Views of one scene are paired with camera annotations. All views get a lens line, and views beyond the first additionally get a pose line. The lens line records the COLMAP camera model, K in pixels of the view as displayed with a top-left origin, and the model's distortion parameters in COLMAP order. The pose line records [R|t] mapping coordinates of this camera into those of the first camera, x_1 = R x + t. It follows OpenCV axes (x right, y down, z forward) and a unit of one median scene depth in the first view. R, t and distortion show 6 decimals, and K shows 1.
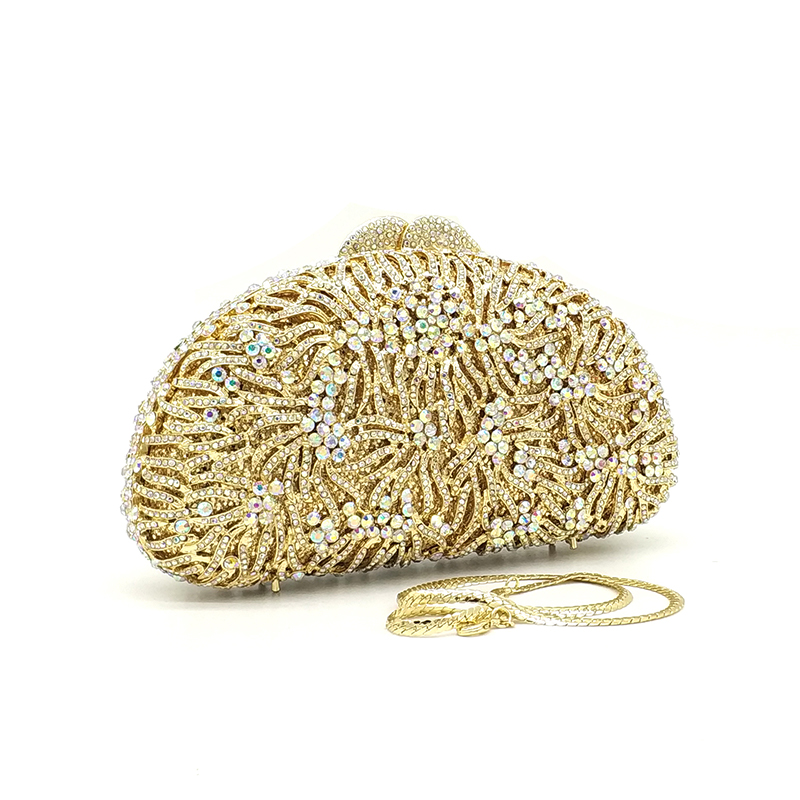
lens RADIAL K [[1090.9, 0, 442.6], [0, 1090.9, 400.8], [0, 0, 1]] dist [0.229516, 0.003459]
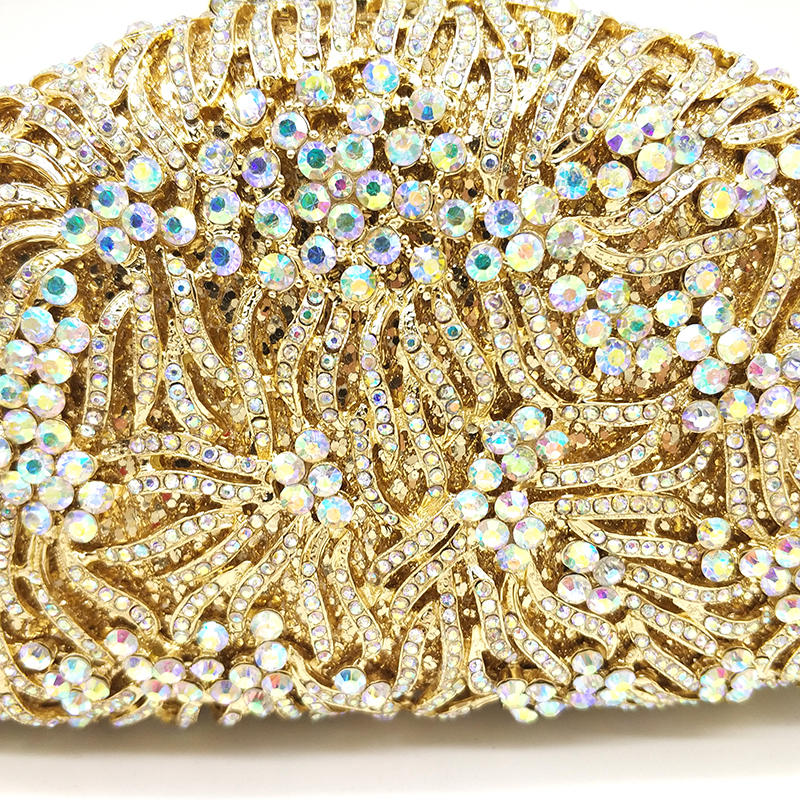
lens RADIAL K [[830.0, 0, 417.4], [0, 830.0, 430.2], [0, 0, 1]] dist [0.136950, -0.426899]
pose [[0.923401, 0.137208, -0.358476, 0.120319], [-0.048112, 0.967935, 0.246549, -0.063955], [0.380810, -0.210417, 0.900393, 0.731803]]
